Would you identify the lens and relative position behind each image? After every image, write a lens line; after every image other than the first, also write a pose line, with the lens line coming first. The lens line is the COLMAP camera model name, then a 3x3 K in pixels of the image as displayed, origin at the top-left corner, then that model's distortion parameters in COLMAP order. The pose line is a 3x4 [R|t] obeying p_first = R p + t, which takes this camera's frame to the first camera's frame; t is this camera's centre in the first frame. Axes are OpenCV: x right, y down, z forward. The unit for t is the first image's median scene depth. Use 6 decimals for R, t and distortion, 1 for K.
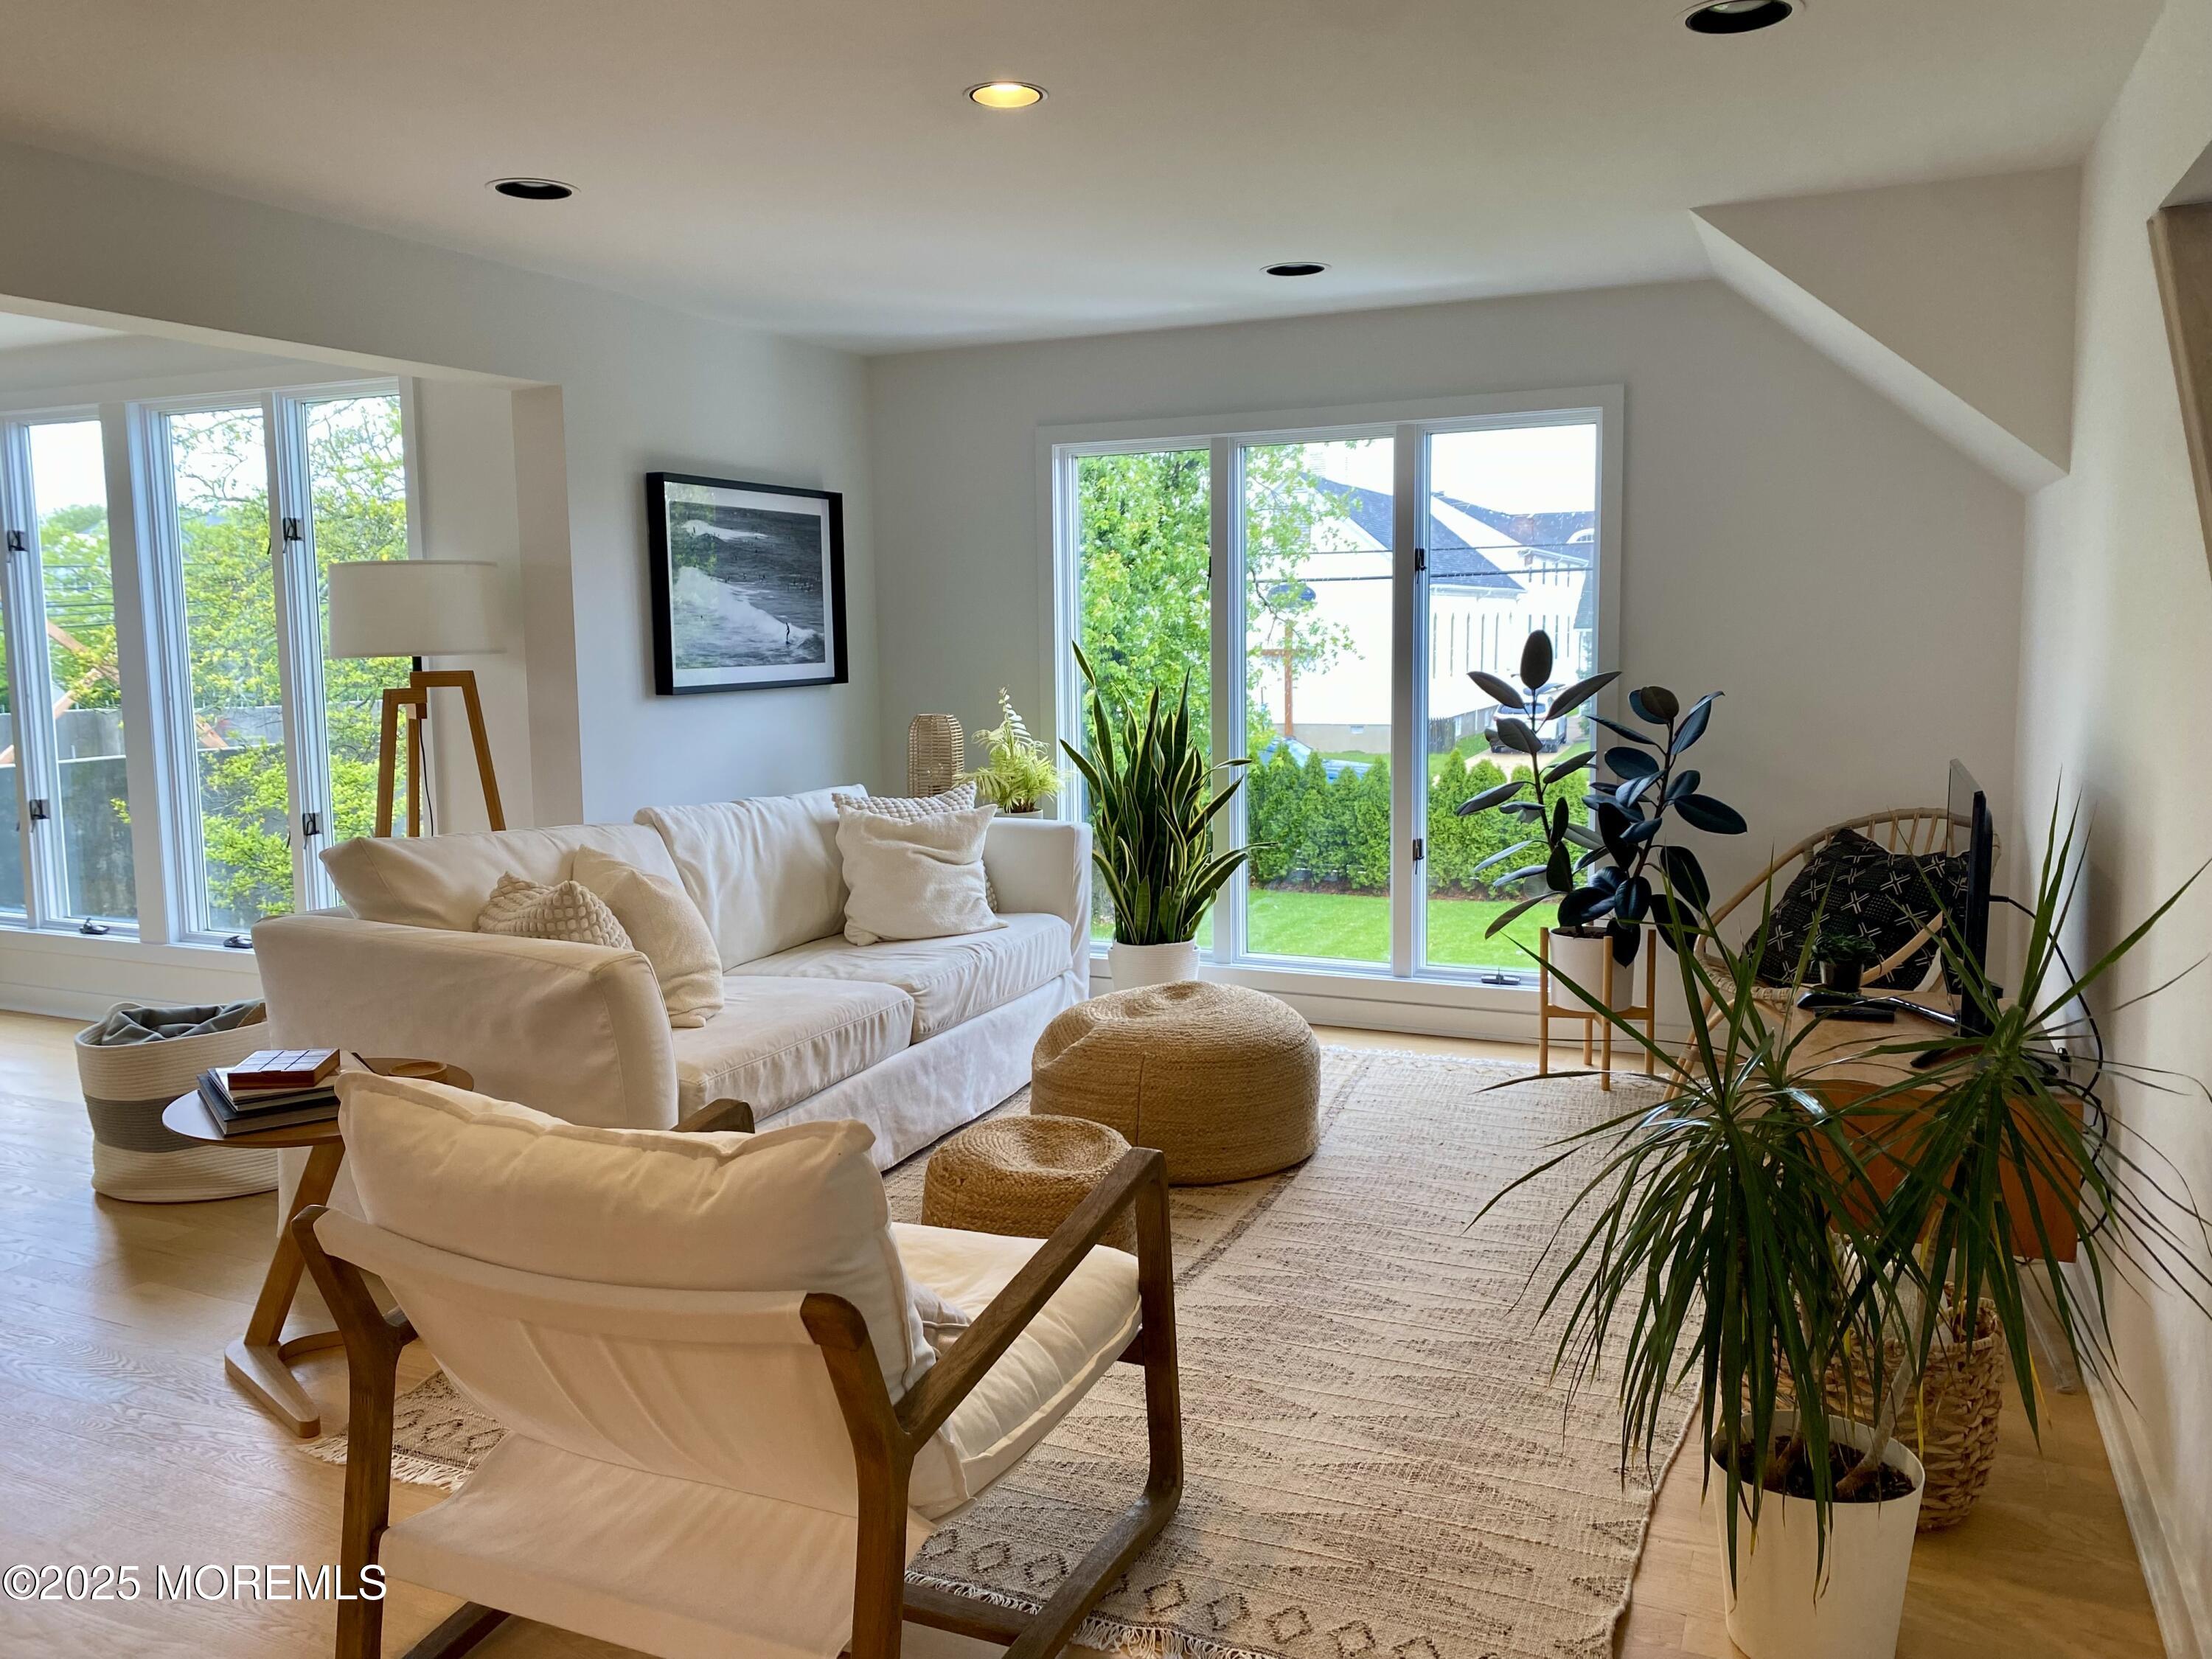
lens RADIAL K [[1651.5, 0, 1113.8], [0, 1651.5, 808.4], [0, 0, 1]] dist [0.054258, -0.015725]
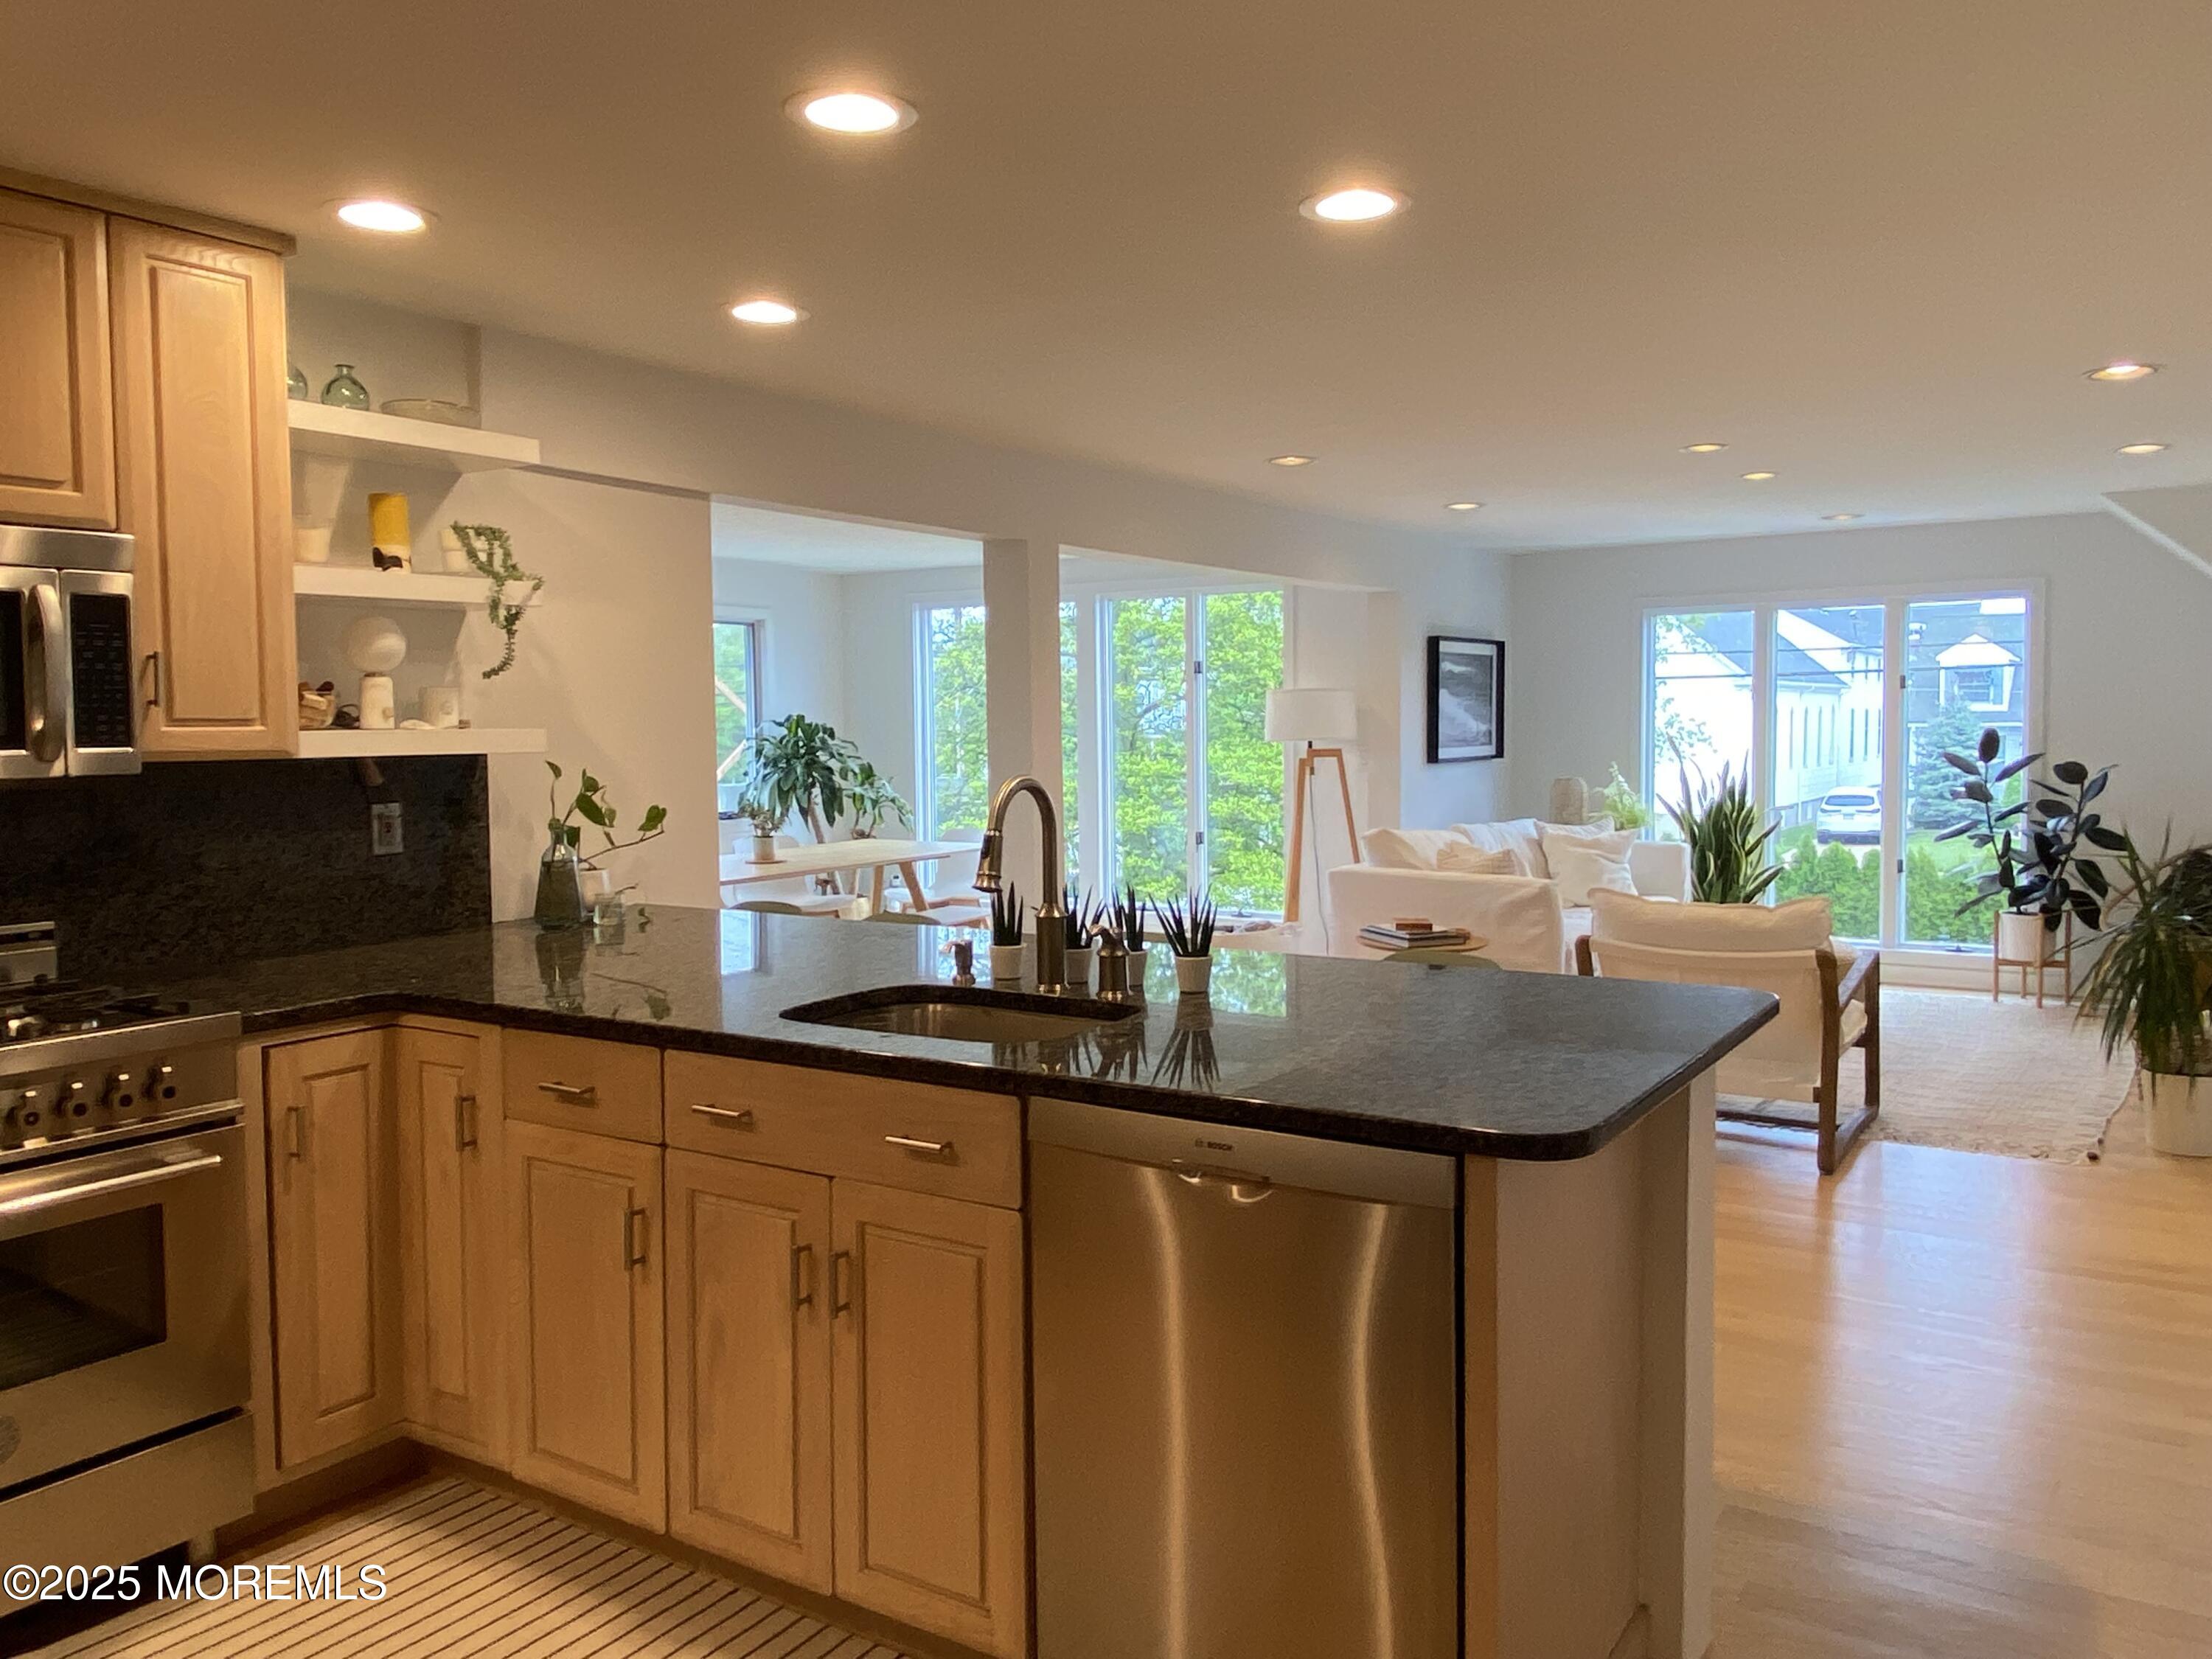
lens RADIAL K [[1618.3, 0, 1084.0], [0, 1618.3, 824.0], [0, 0, 1]] dist [0.007805, -0.008426]
pose [[0.982828, 0.014101, -0.183985, -0.320892], [-0.022629, 0.998761, -0.044332, 0.077281], [0.183131, 0.047734, 0.981929, -0.710803]]
